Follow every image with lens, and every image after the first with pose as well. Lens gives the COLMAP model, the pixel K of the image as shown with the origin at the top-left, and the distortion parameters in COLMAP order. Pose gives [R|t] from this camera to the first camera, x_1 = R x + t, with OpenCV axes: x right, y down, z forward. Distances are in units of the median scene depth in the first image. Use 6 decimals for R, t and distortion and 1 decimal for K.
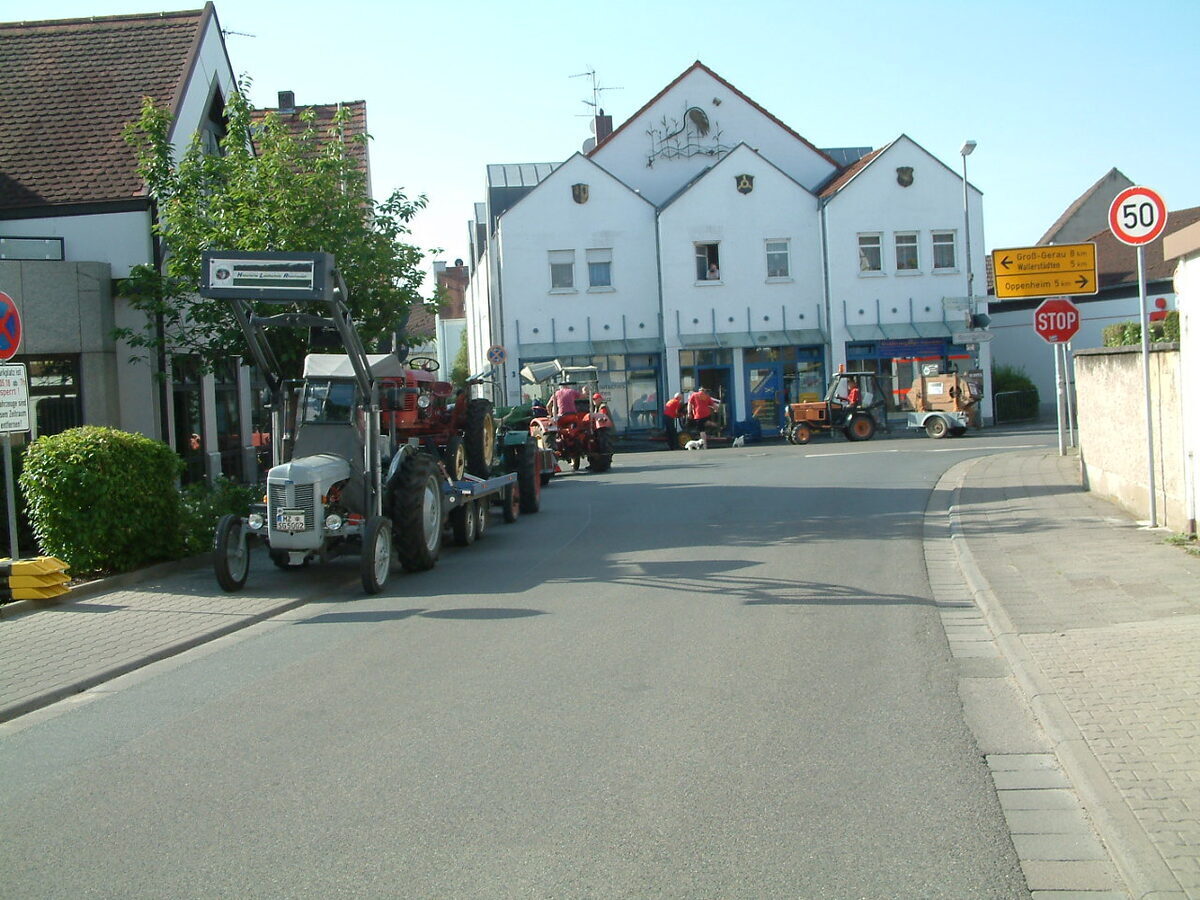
lens RADIAL K [[1516.3, 0, 601.0], [0, 1516.3, 425.2], [0, 0, 1]] dist [-0.166422, 0.443349]
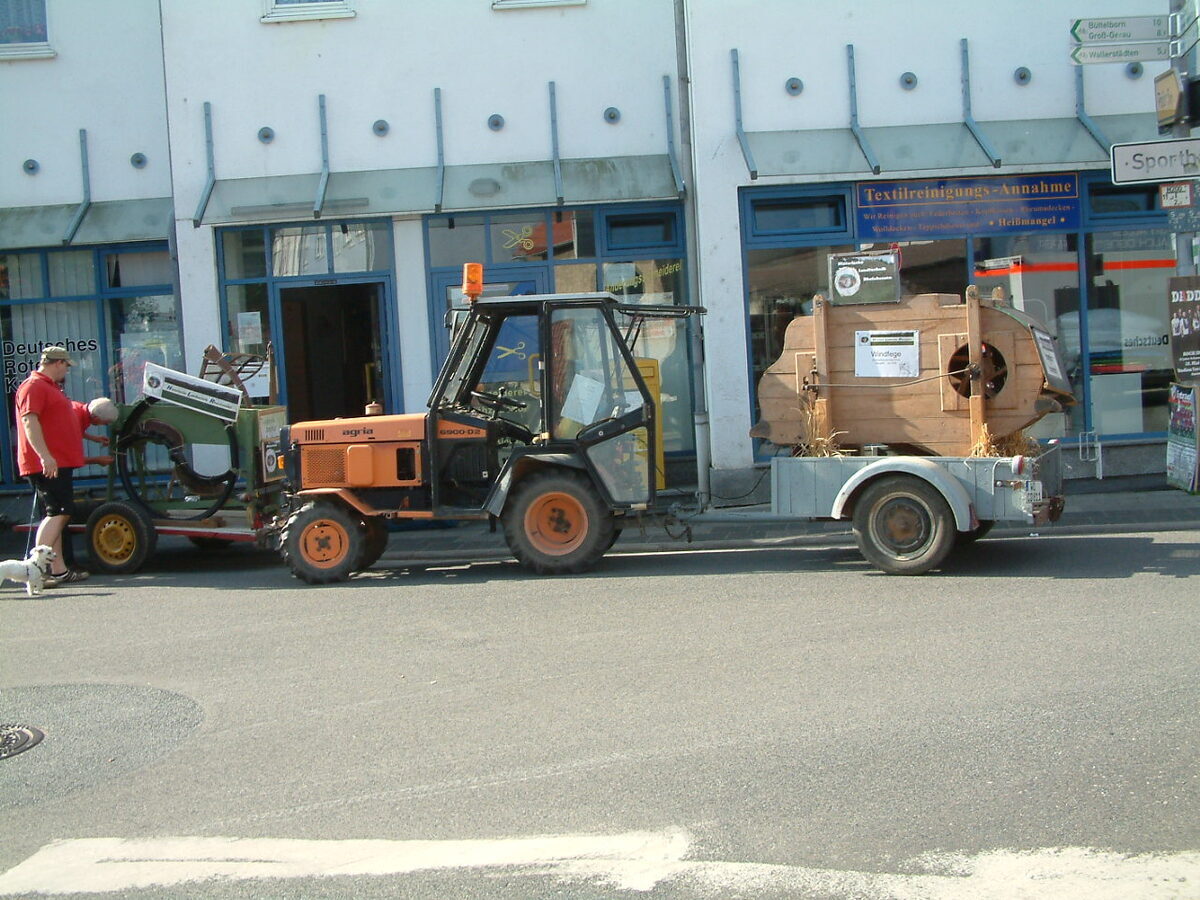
lens RADIAL K [[1766.8, 0, 600.0], [0, 1766.8, 450.0], [0, 0, 1]] dist [-0.166642, -0.028777]
pose [[0.976099, 0.011871, -0.217001, 0.213861], [-0.002190, 0.998994, 0.044800, -0.019547], [0.217314, -0.043254, 0.975143, 0.659344]]
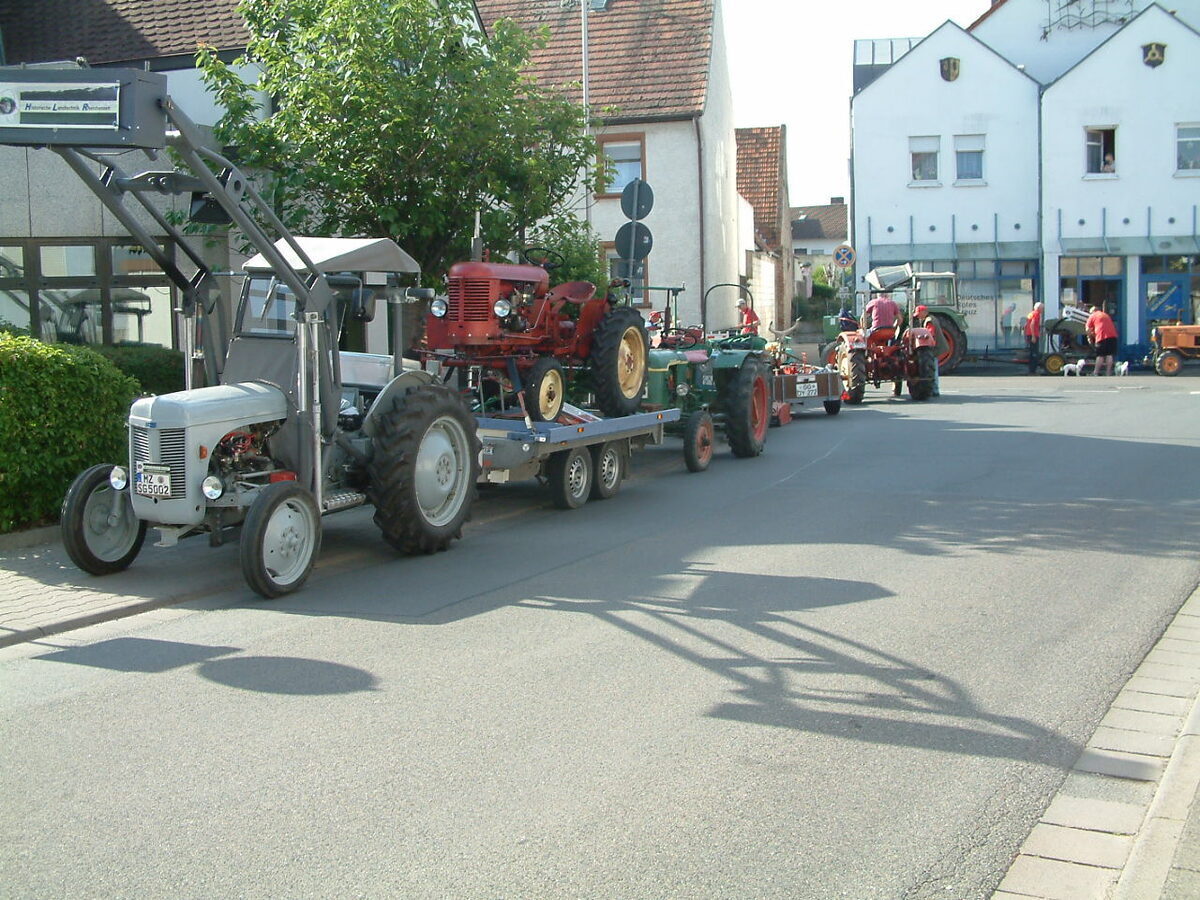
lens RADIAL K [[1516.3, 0, 601.0], [0, 1516.3, 425.2], [0, 0, 1]] dist [-0.166422, 0.443349]
pose [[0.955971, 0.053240, -0.288591, 0.053633], [-0.034753, 0.997024, 0.068812, -0.004487], [0.291396, -0.055752, 0.954977, 0.126927]]
